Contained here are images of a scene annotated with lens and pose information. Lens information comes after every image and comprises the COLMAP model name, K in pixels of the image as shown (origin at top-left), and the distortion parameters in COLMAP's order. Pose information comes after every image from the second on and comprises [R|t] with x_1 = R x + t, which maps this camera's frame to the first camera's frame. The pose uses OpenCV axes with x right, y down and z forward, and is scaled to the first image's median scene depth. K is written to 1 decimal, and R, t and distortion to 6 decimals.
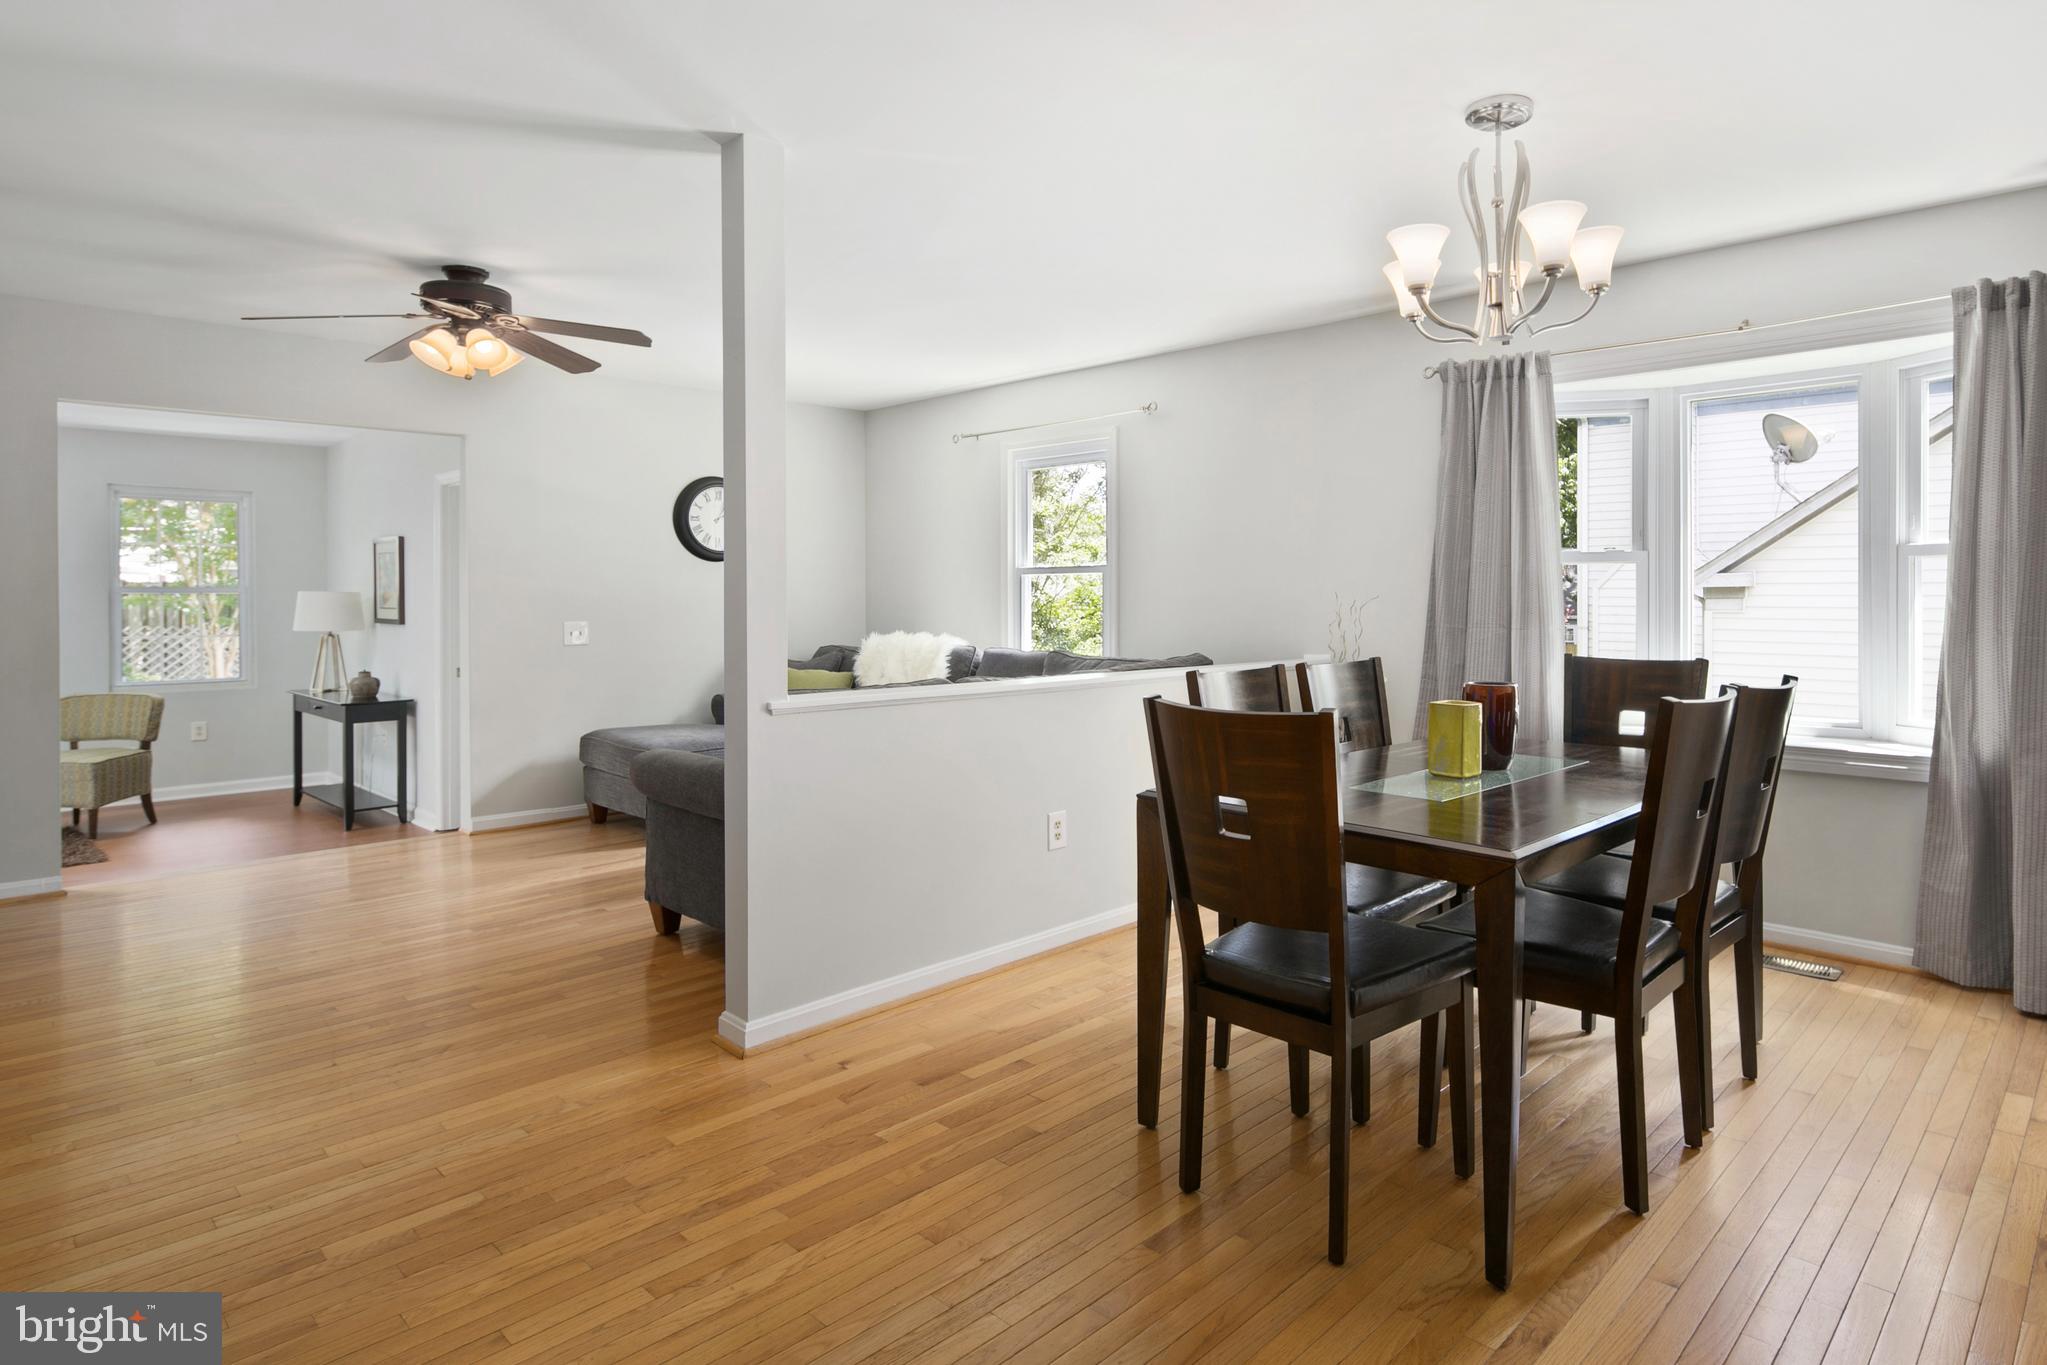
lens RADIAL K [[1117.3, 0, 1145.0], [0, 1117.3, 600.6], [0, 0, 1]] dist [0.003091, -0.002322]
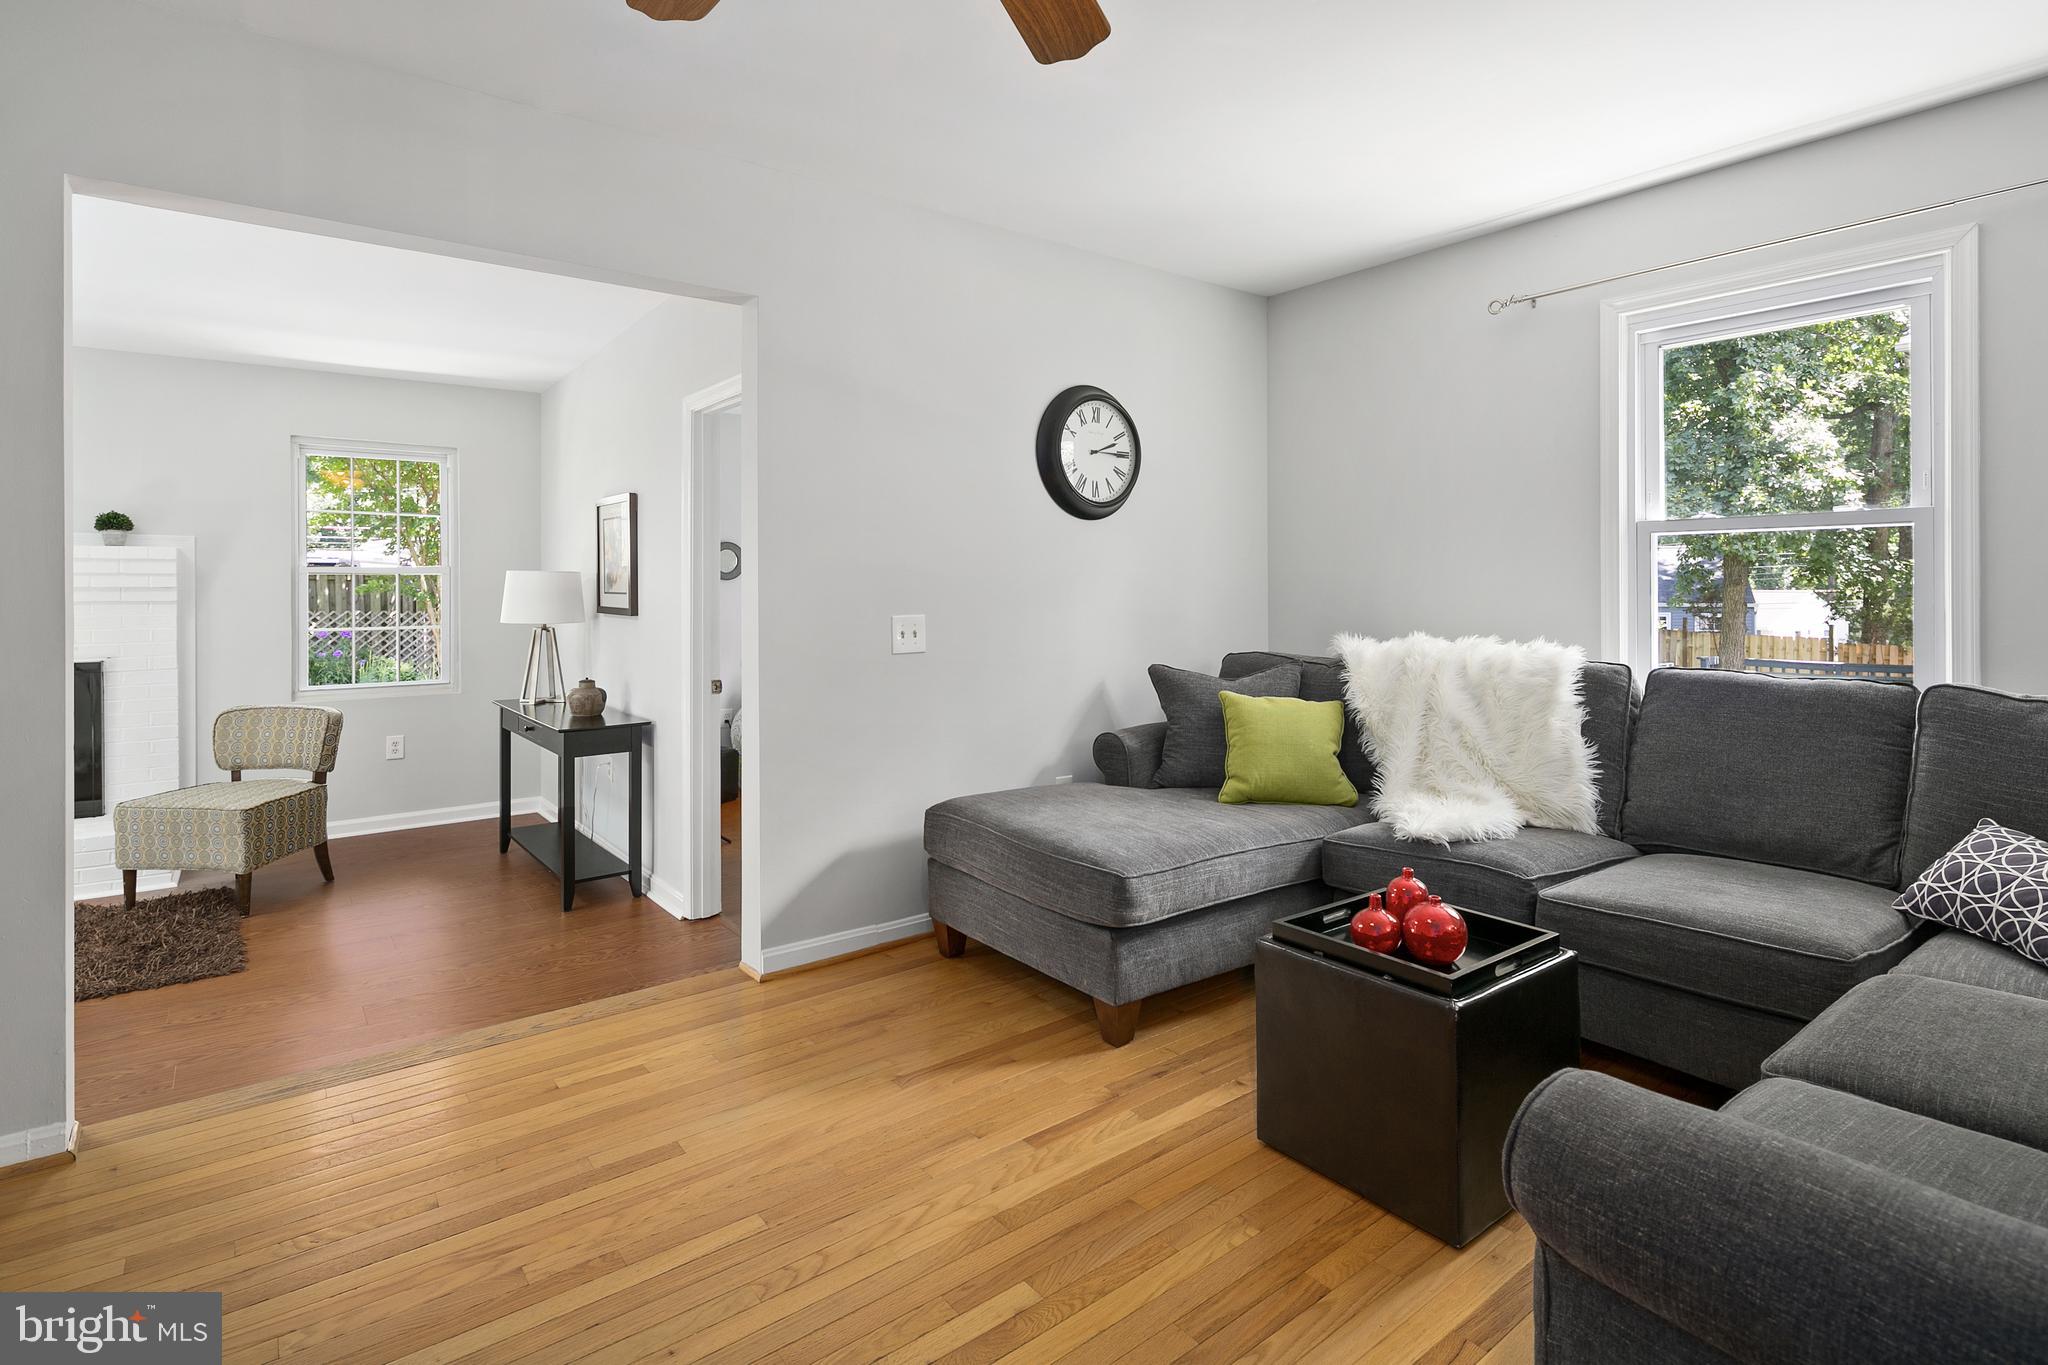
lens RADIAL K [[1014.1, 0, 1047.1], [0, 1014.1, 582.4], [0, 0, 1]] dist [-0.001331, -0.000400]
pose [[0.986070, -0.001330, -0.166325, -0.302114], [0.000268, 0.999979, -0.006404, 0.004332], [0.166330, 0.006270, 0.986050, 0.411944]]
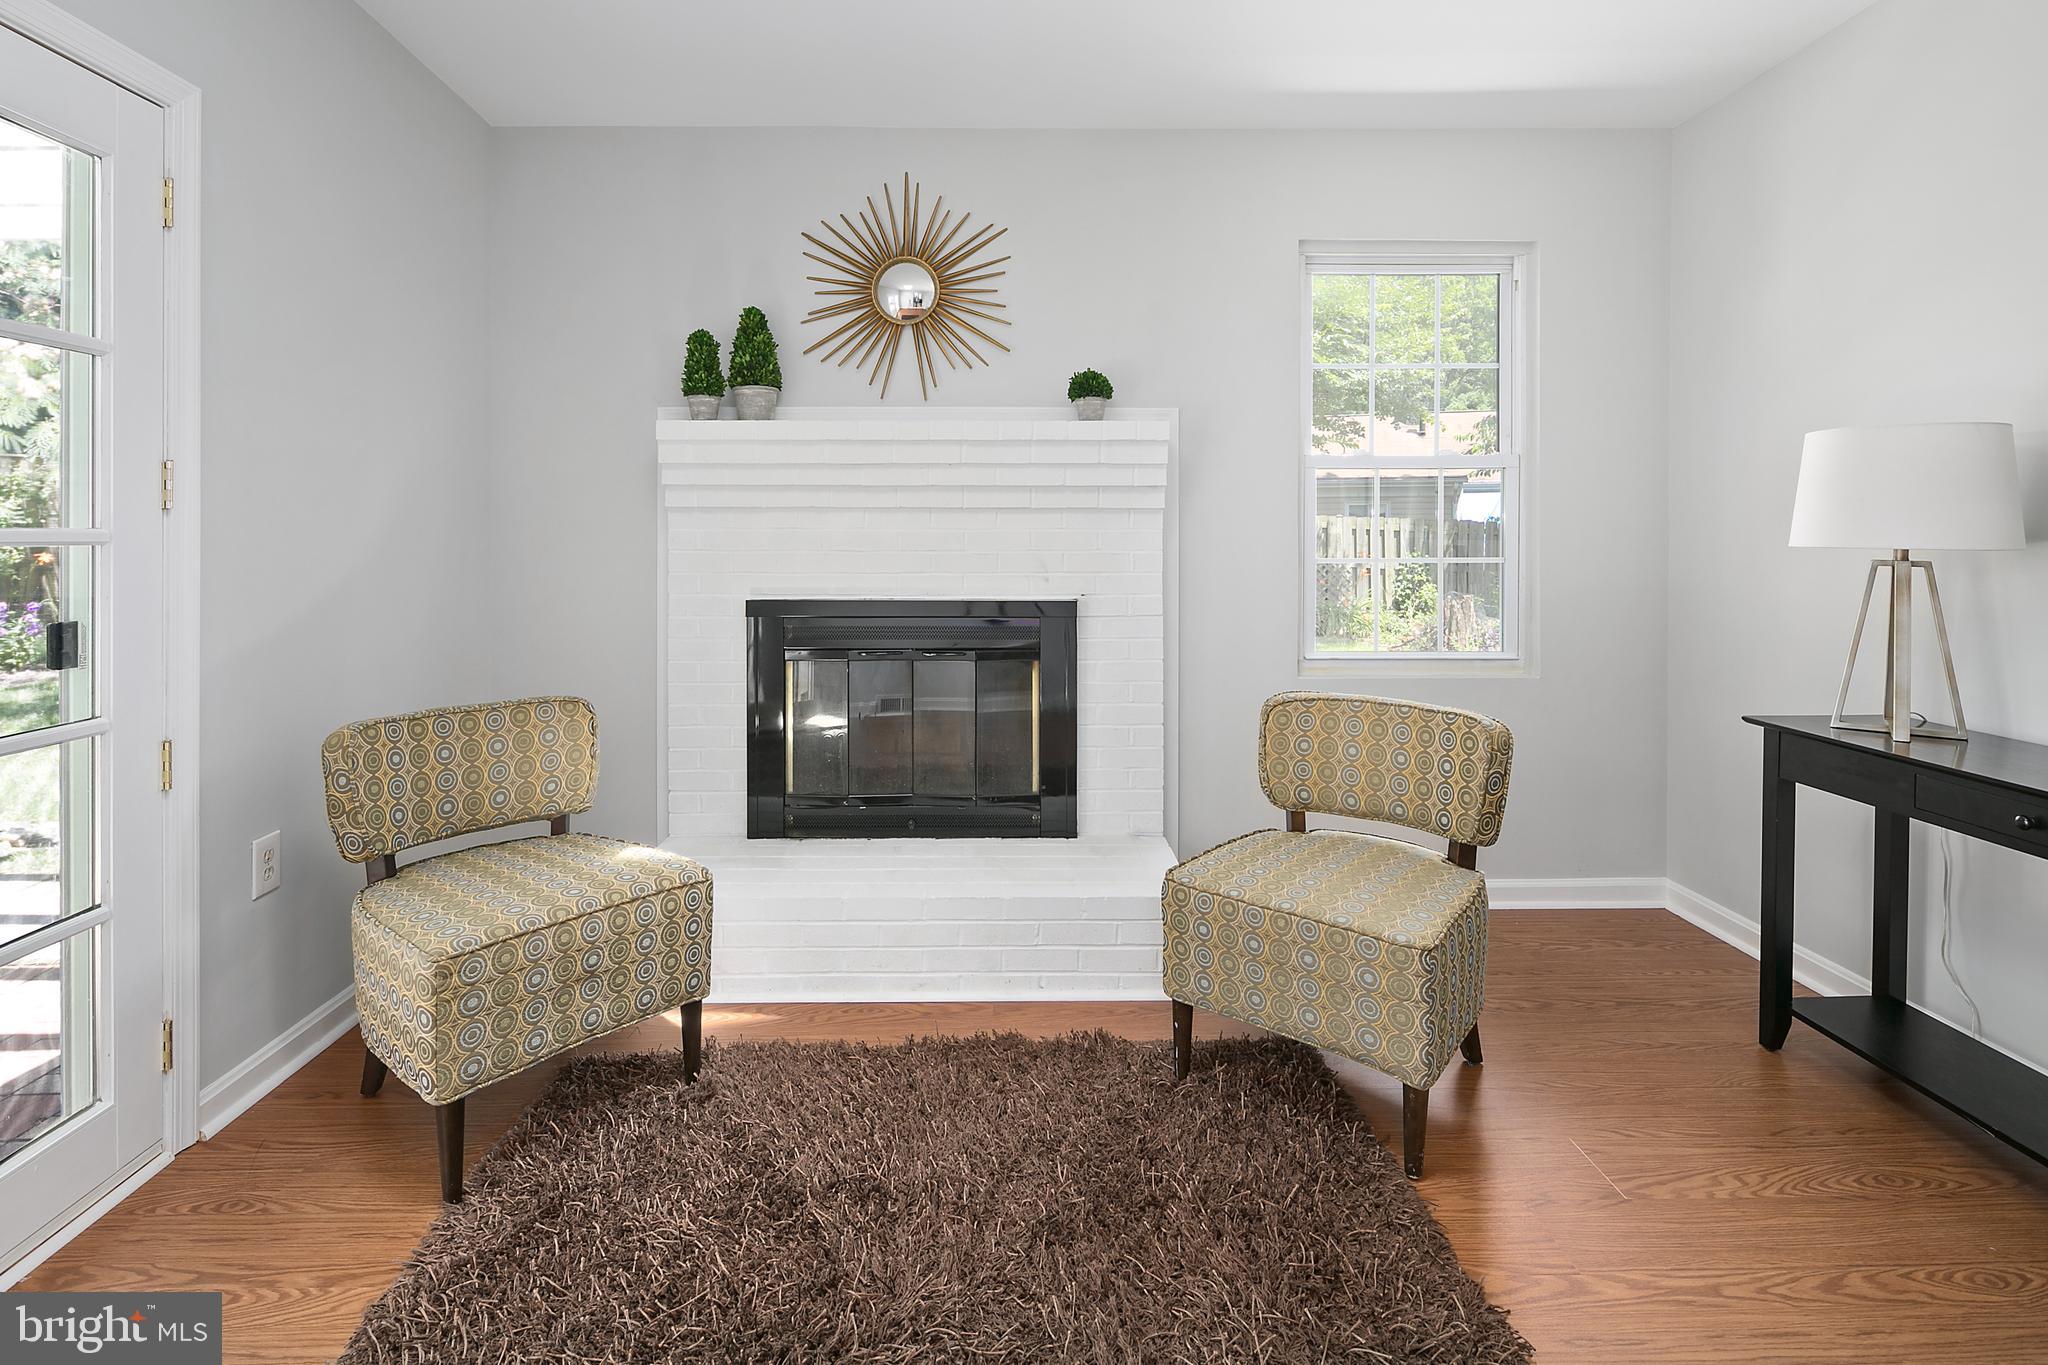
lens RADIAL K [[1014.1, 0, 1005.6], [0, 1014.1, 542.1], [0, 0, 1]] dist [-0.001331, -0.000400]
pose [[0.674104, 0.003139, -0.738629, -0.744274], [-0.005039, 0.999987, -0.000349, 0.028476], [0.738619, 0.003958, 0.674112, 0.660687]]
